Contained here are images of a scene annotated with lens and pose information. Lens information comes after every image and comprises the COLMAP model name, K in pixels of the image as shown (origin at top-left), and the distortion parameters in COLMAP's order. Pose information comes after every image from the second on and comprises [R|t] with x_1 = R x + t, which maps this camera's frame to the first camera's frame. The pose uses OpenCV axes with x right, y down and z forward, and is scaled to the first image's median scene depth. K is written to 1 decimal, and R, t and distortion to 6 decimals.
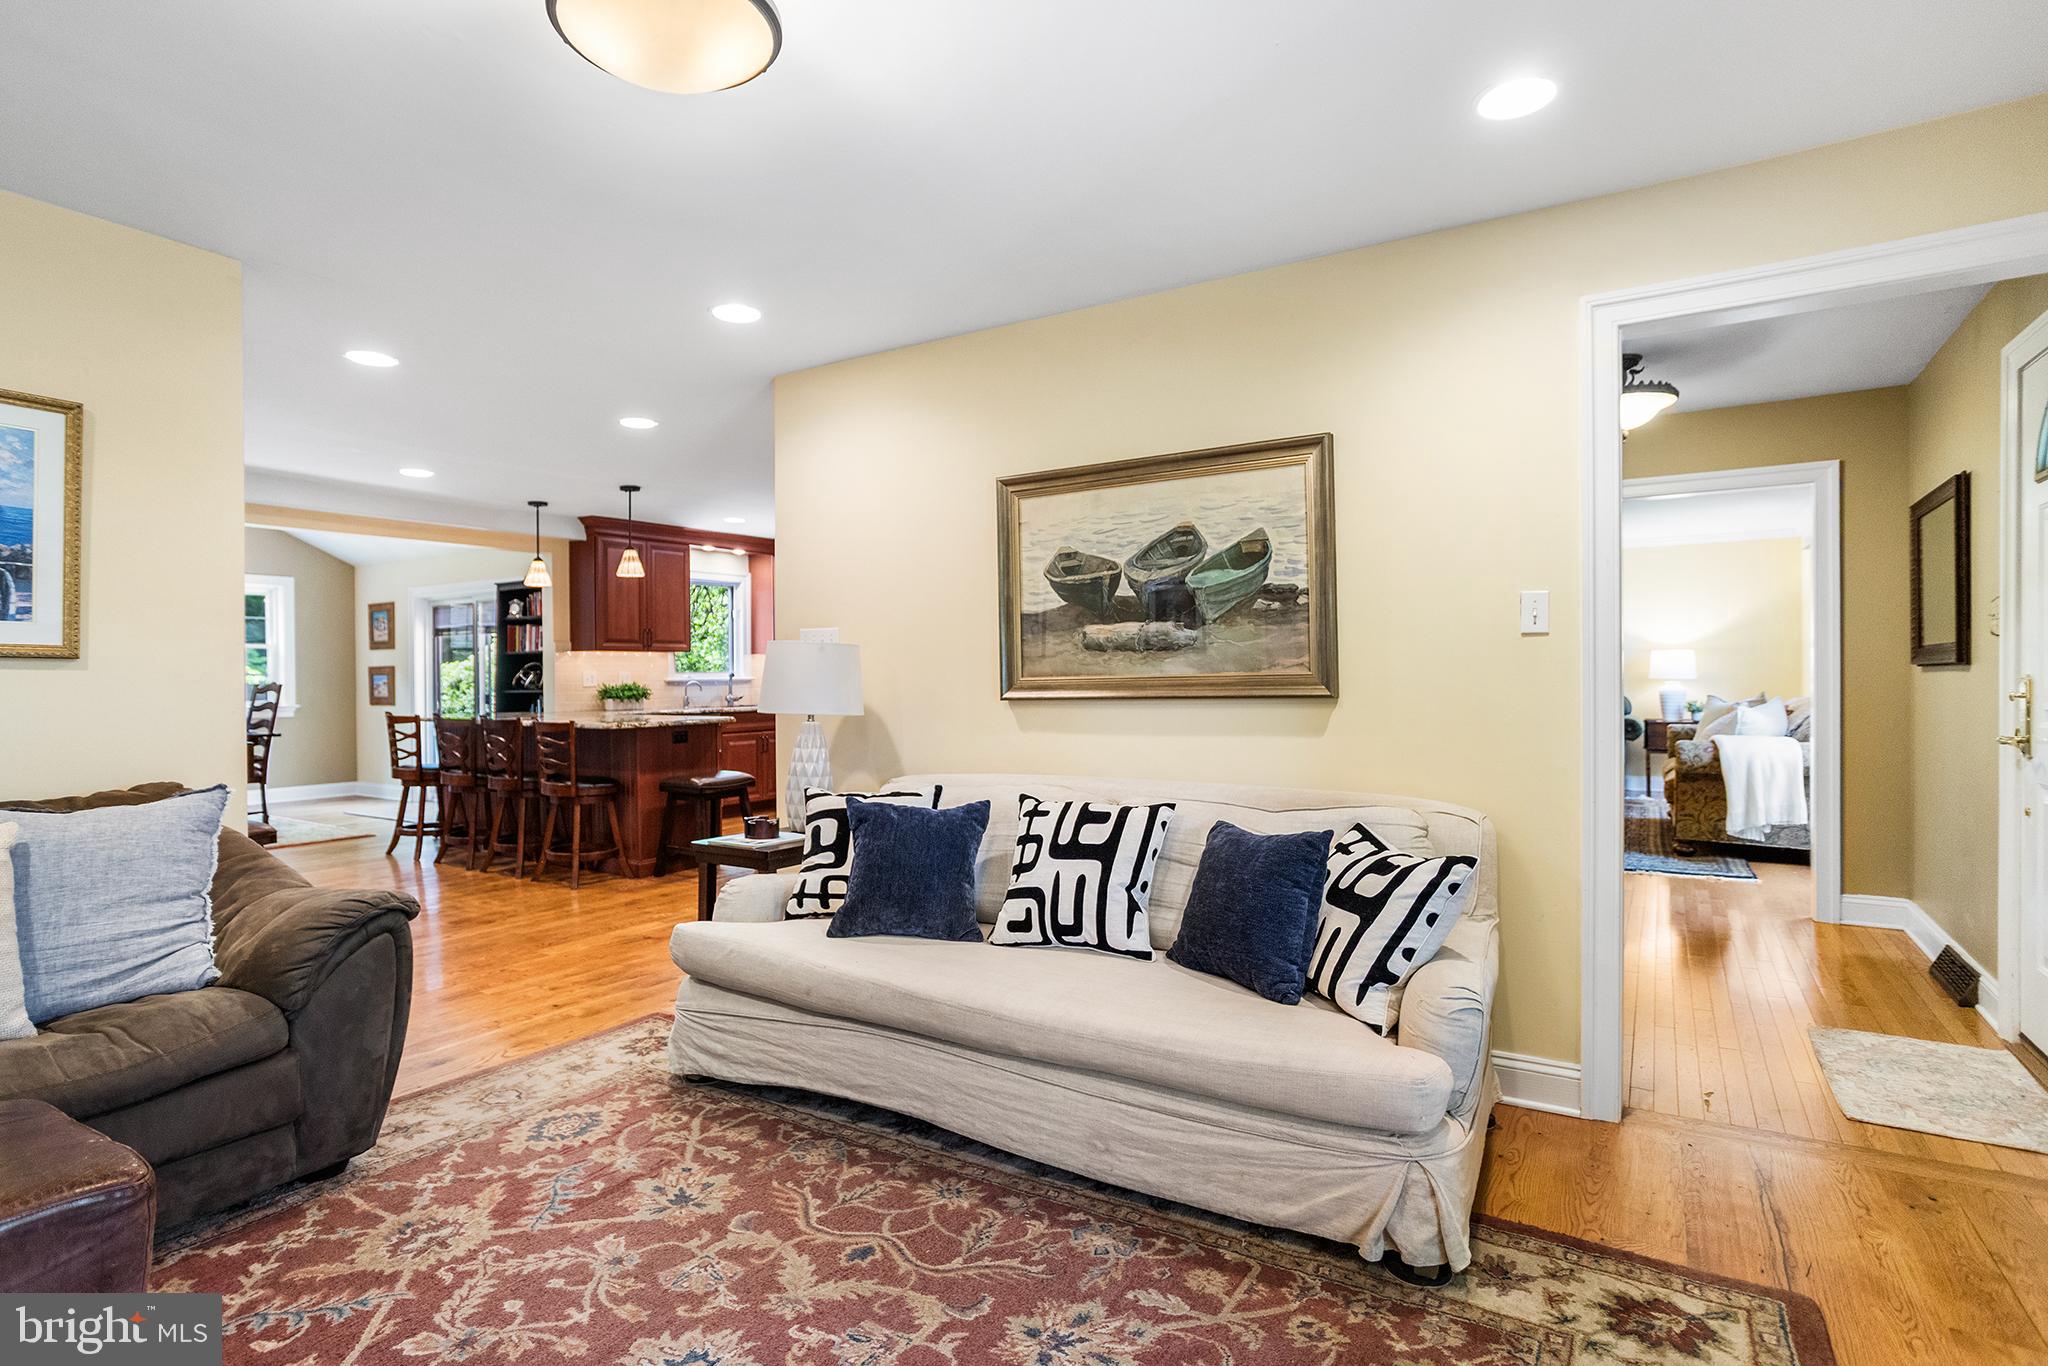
lens RADIAL K [[1026.4, 0, 1014.8], [0, 1026.4, 671.4], [0, 0, 1]] dist [-0.070056, 0.053542]
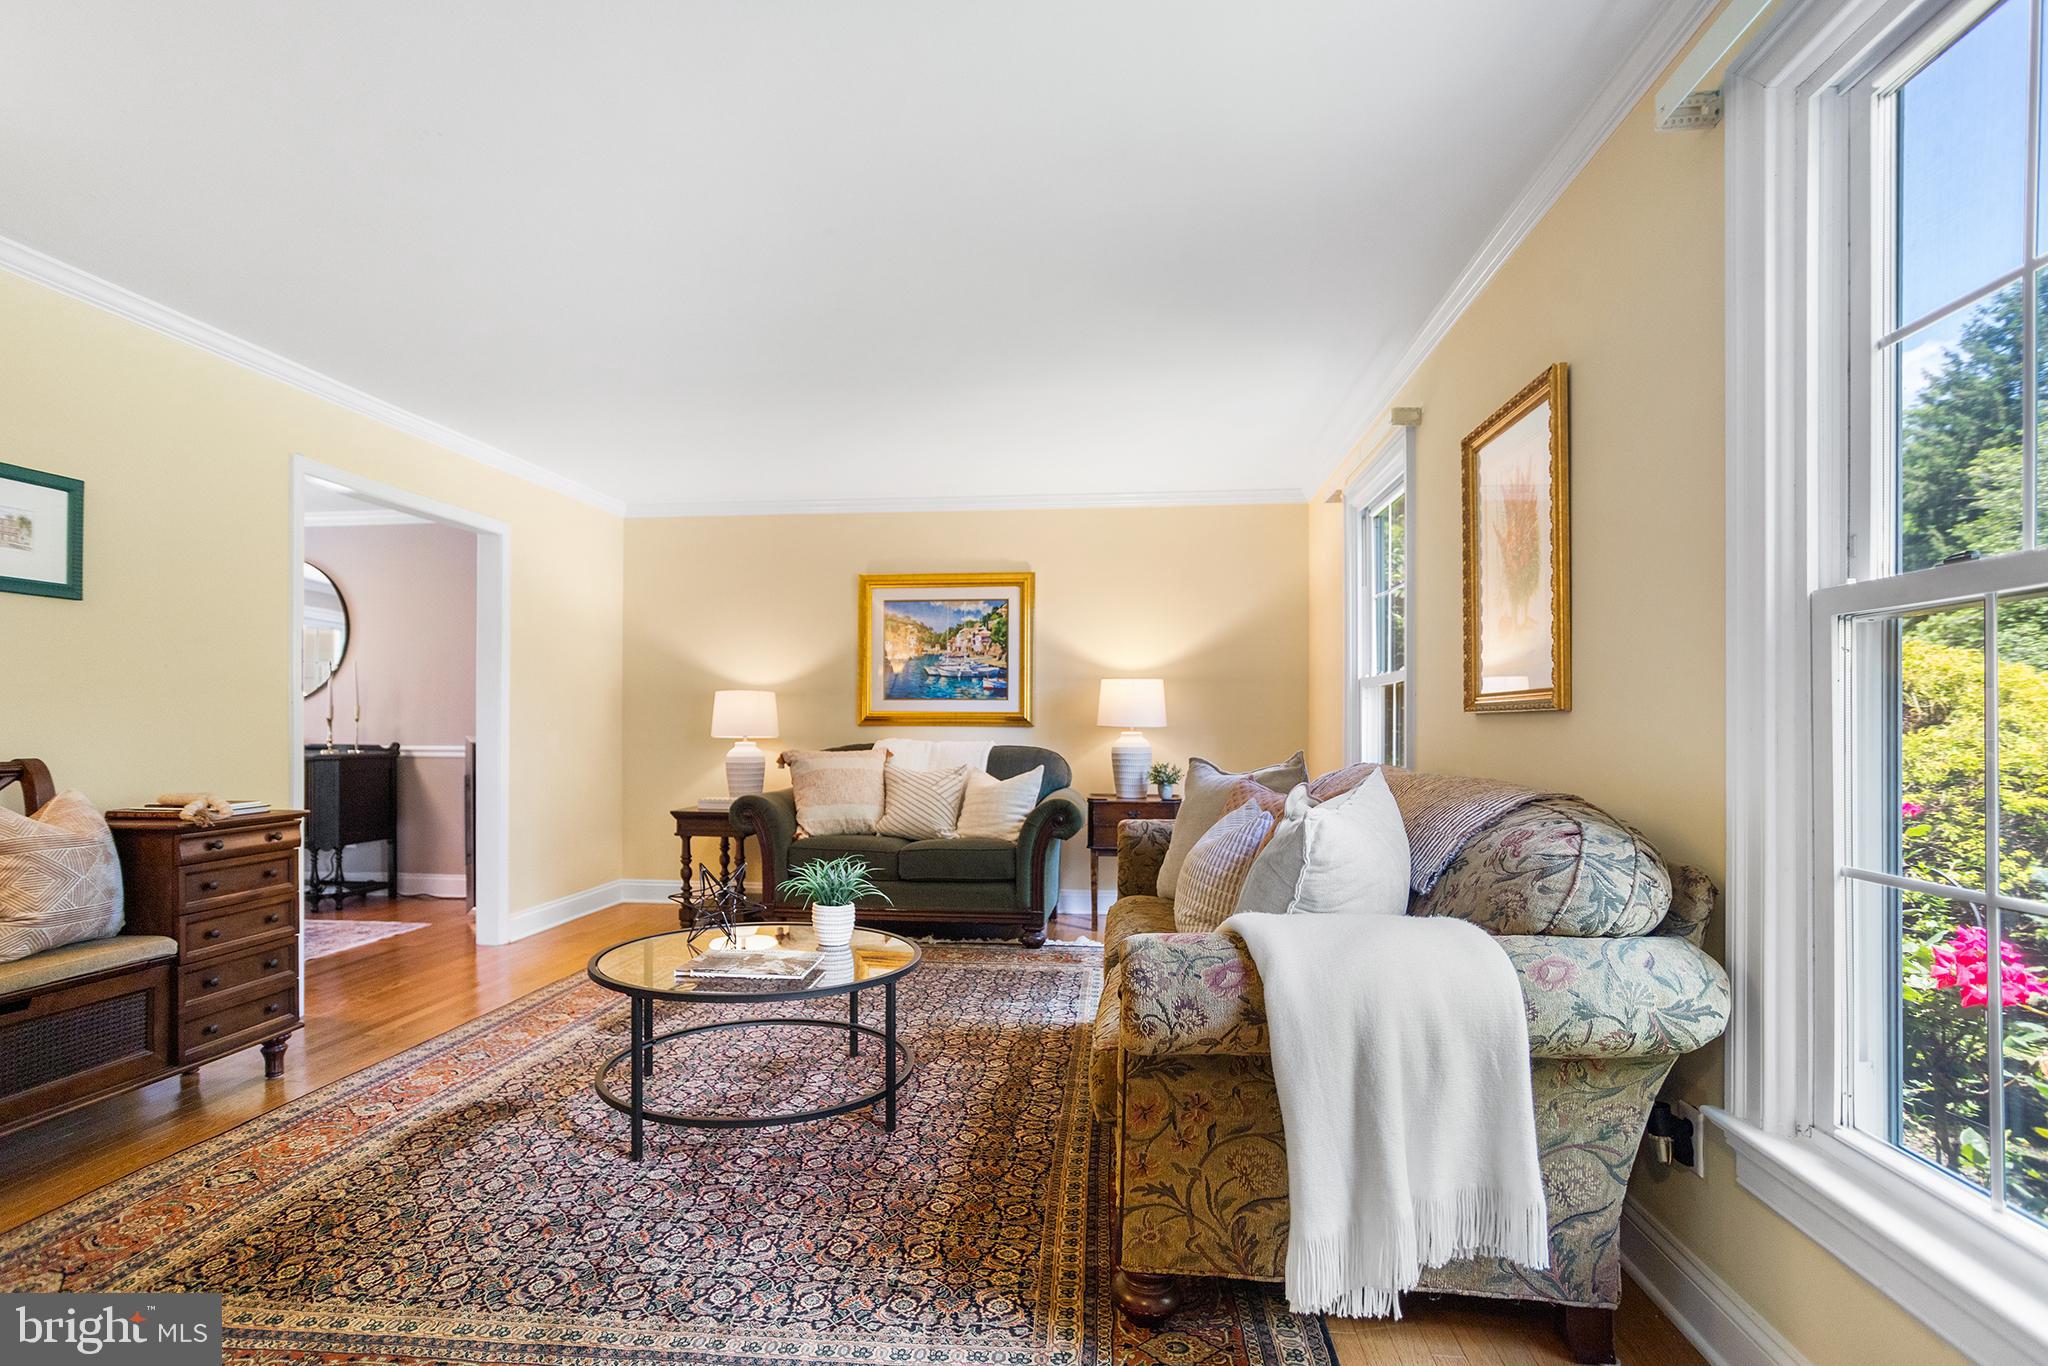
lens RADIAL K [[1007.3, 0, 1023.0], [0, 1007.3, 714.3], [0, 0, 1]] dist [-0.085781, 0.049750]
pose [[0.894674, 0.007691, 0.446654, 0.194829], [-0.003346, 0.999939, -0.010516, 0.004381], [-0.446707, 0.007914, 0.894645, 0.292432]]
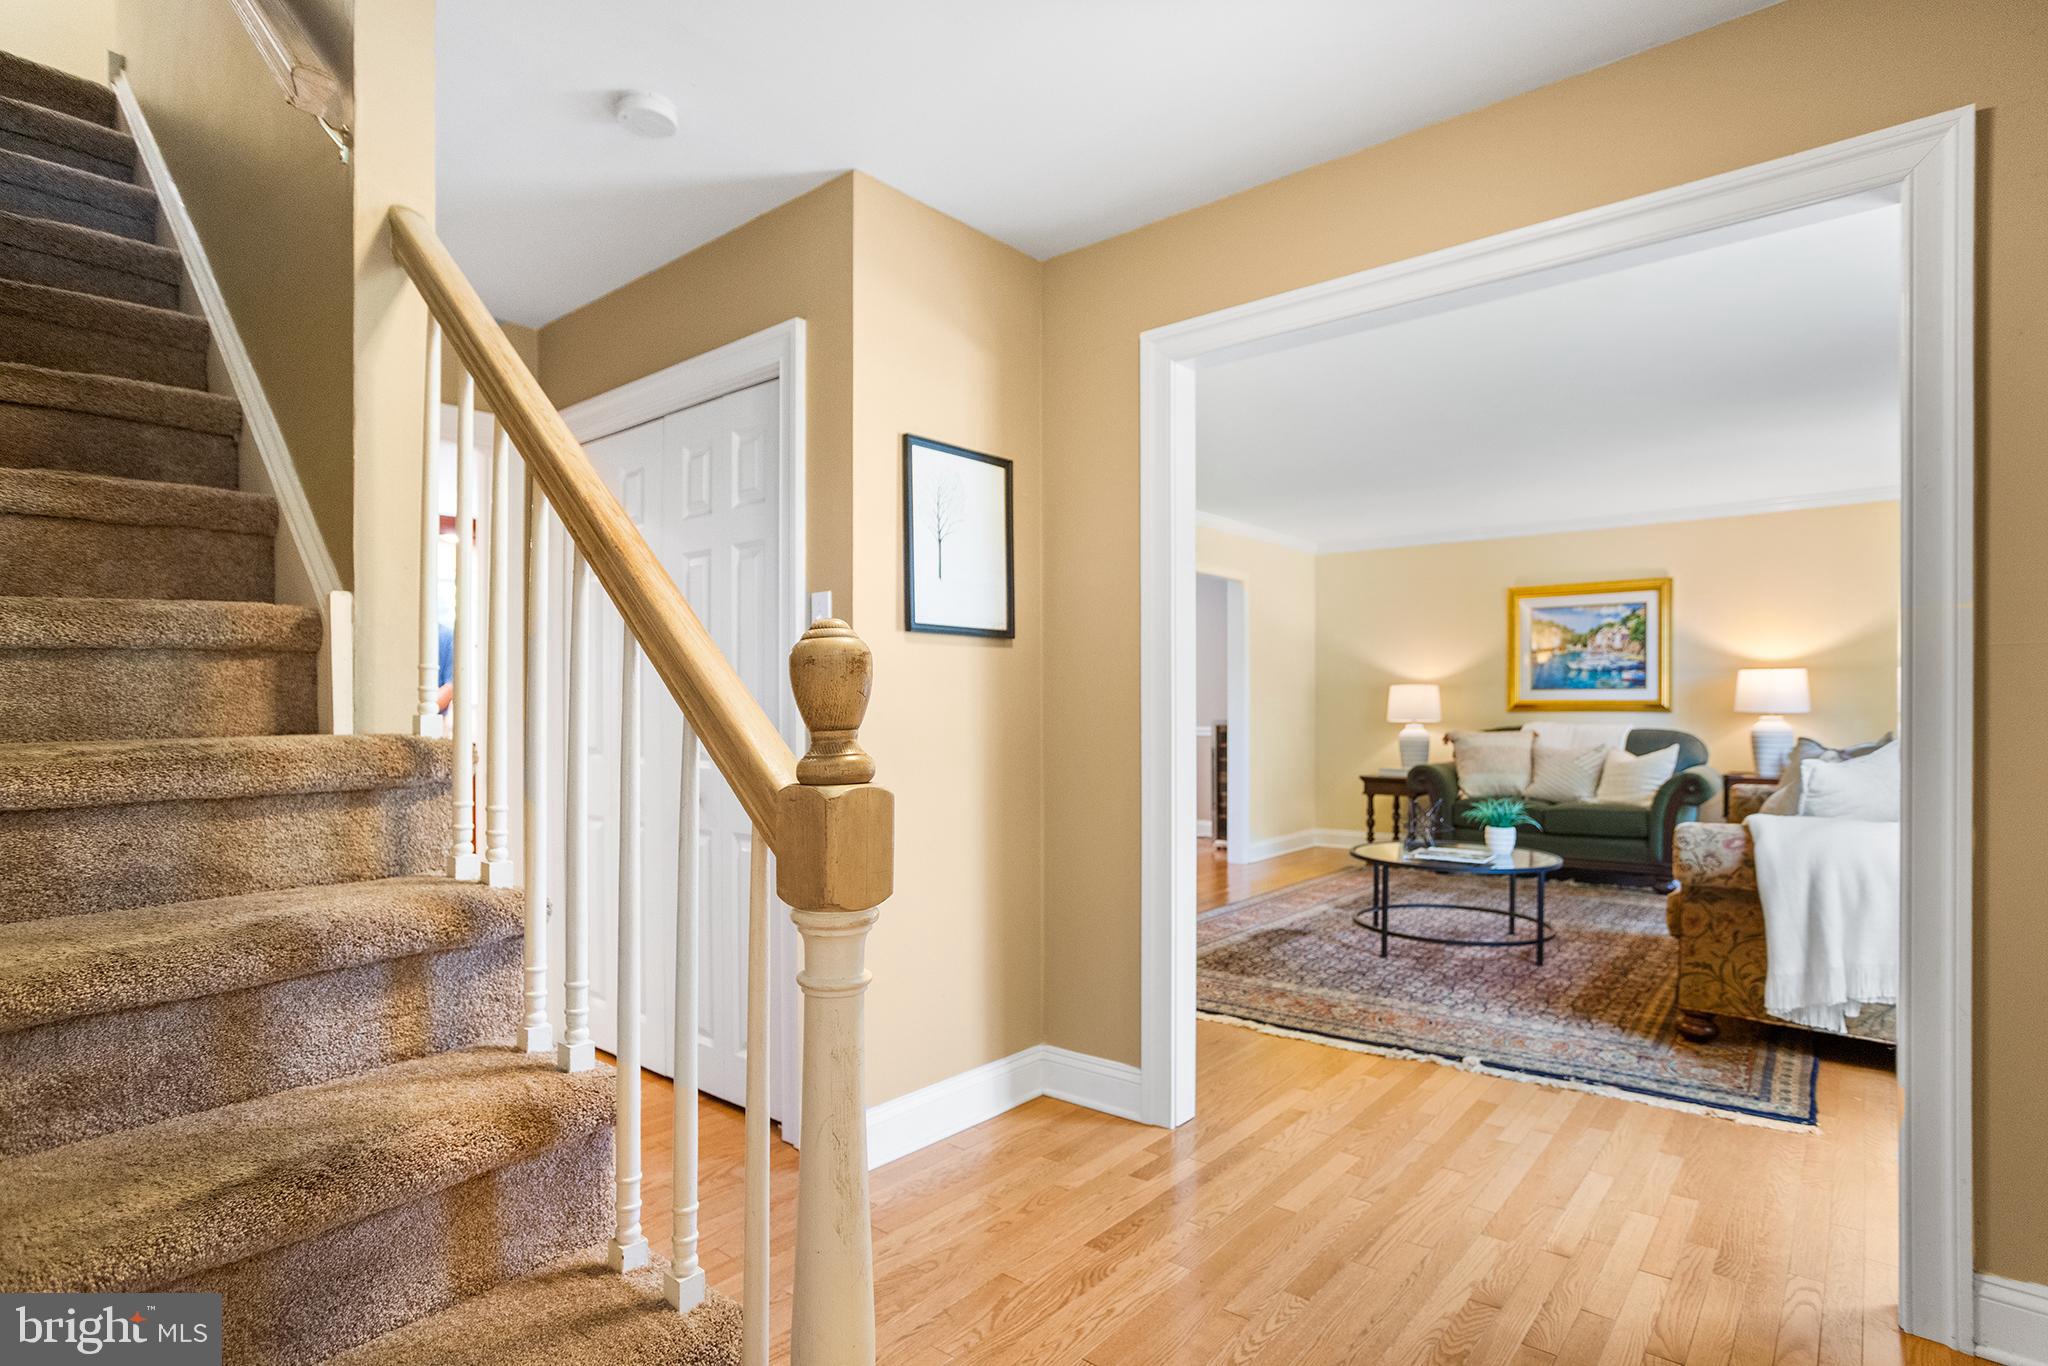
lens RADIAL K [[1007.3, 0, 1023.0], [0, 1007.3, 714.3], [0, 0, 1]] dist [-0.085781, 0.049750]
pose [[0.989943, -0.000281, -0.141468, 0.149765], [0.000943, 0.999989, 0.004612, 0.003722], [0.141465, -0.004699, 0.989932, 0.170905]]
